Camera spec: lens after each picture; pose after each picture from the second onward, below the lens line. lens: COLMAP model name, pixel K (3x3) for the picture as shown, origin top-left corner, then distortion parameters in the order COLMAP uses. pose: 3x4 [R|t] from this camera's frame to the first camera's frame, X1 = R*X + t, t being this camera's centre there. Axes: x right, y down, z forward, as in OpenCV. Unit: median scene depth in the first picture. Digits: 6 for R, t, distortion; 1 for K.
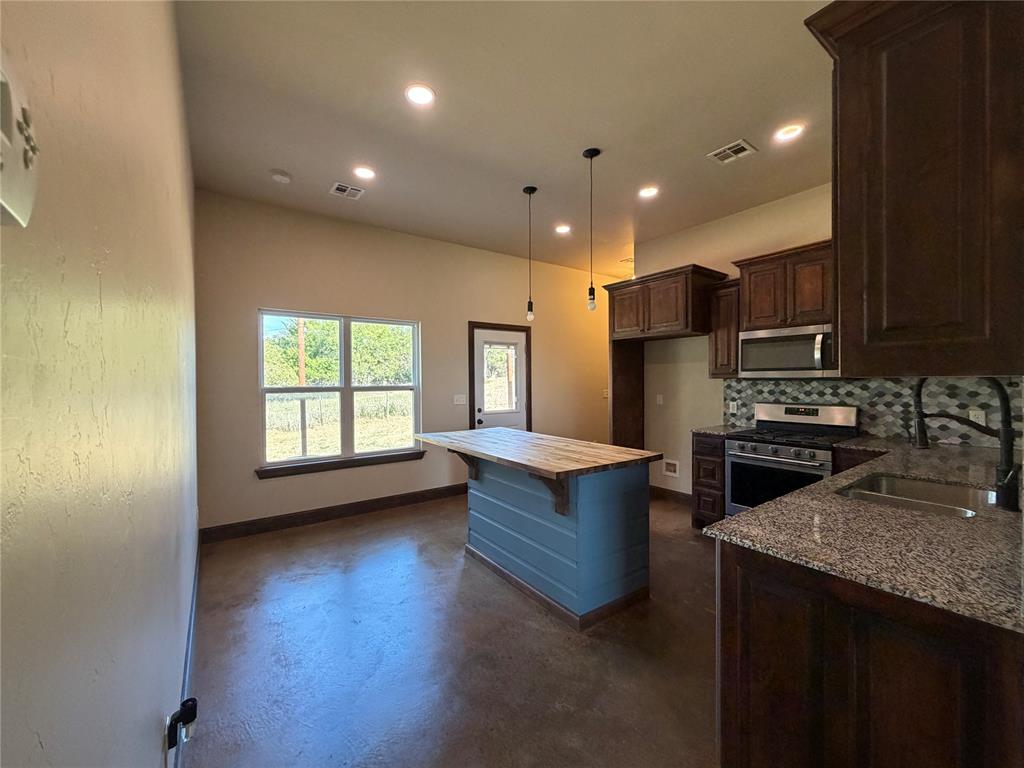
lens RADIAL K [[411.8, 0, 509.0], [0, 411.8, 383.5], [0, 0, 1]] dist [0.002410, -0.000066]
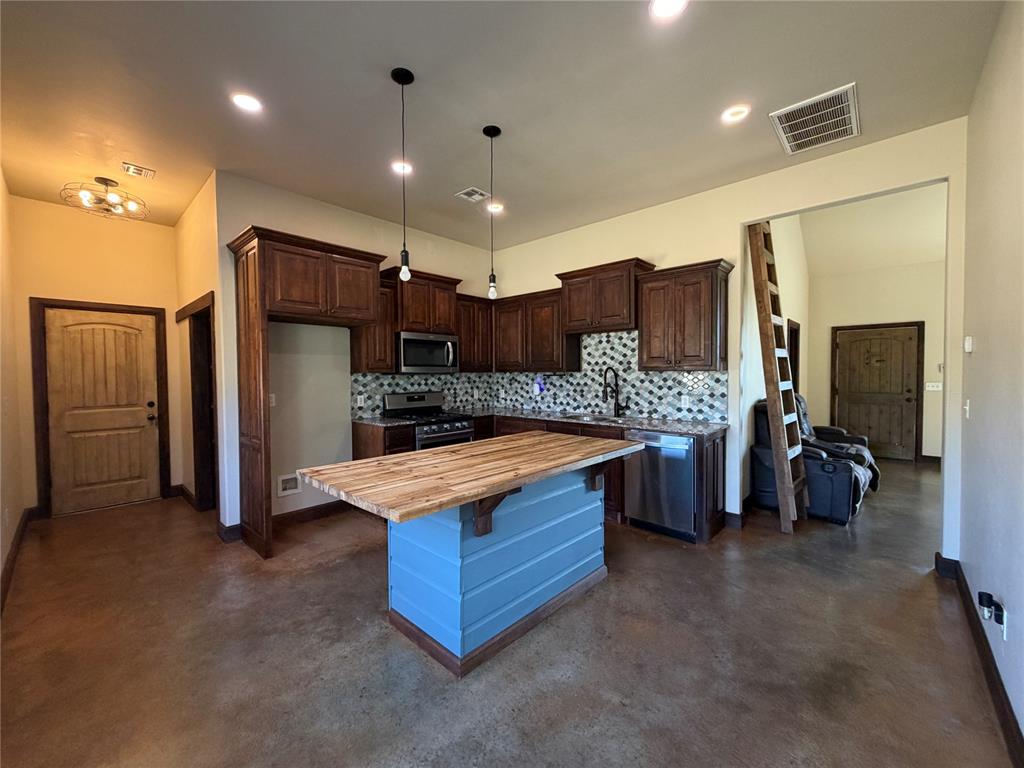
lens RADIAL K [[411.8, 0, 506.5], [0, 411.8, 383.0], [0, 0, 1]] dist [0.002410, -0.000066]
pose [[-0.195690, -0.015180, 0.980548, -0.611294], [0.016715, 0.999683, 0.018812, -0.000181], [-0.980523, 0.020071, -0.195374, 0.962040]]
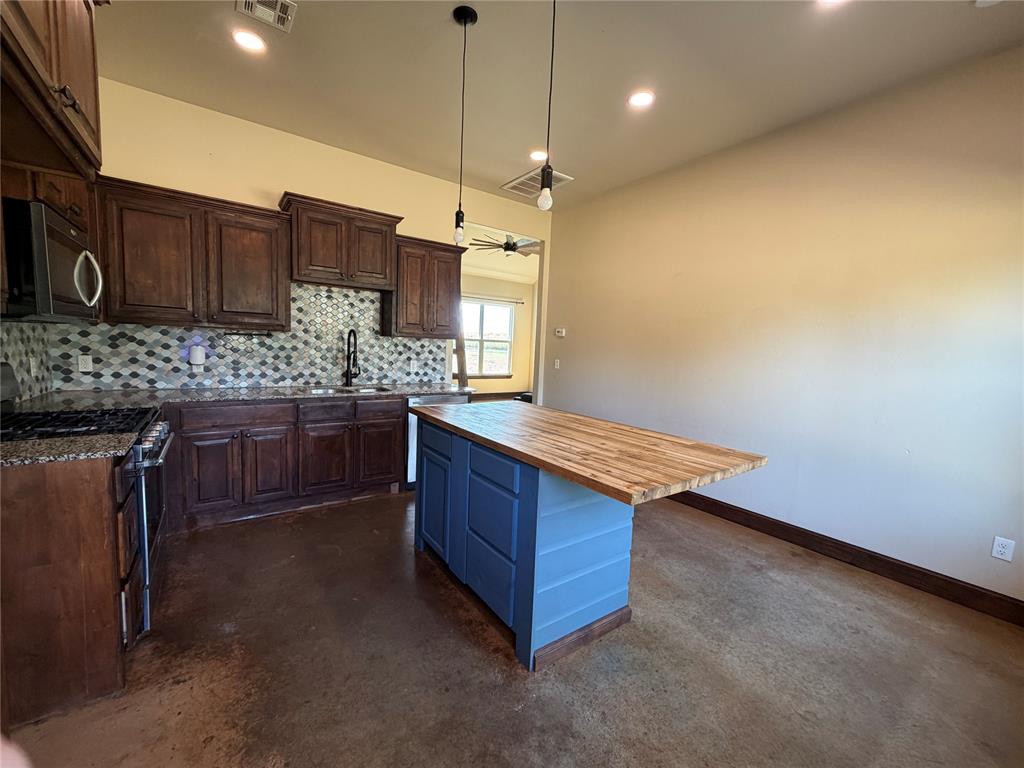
lens RADIAL K [[411.8, 0, 509.6], [0, 411.8, 382.9], [0, 0, 1]] dist [0.002410, -0.000066]
pose [[-0.999387, -0.034343, -0.006826, 0.091084], [-0.034859, 0.994216, 0.101583, -0.004283], [0.003298, 0.101759, -0.994804, 1.469010]]
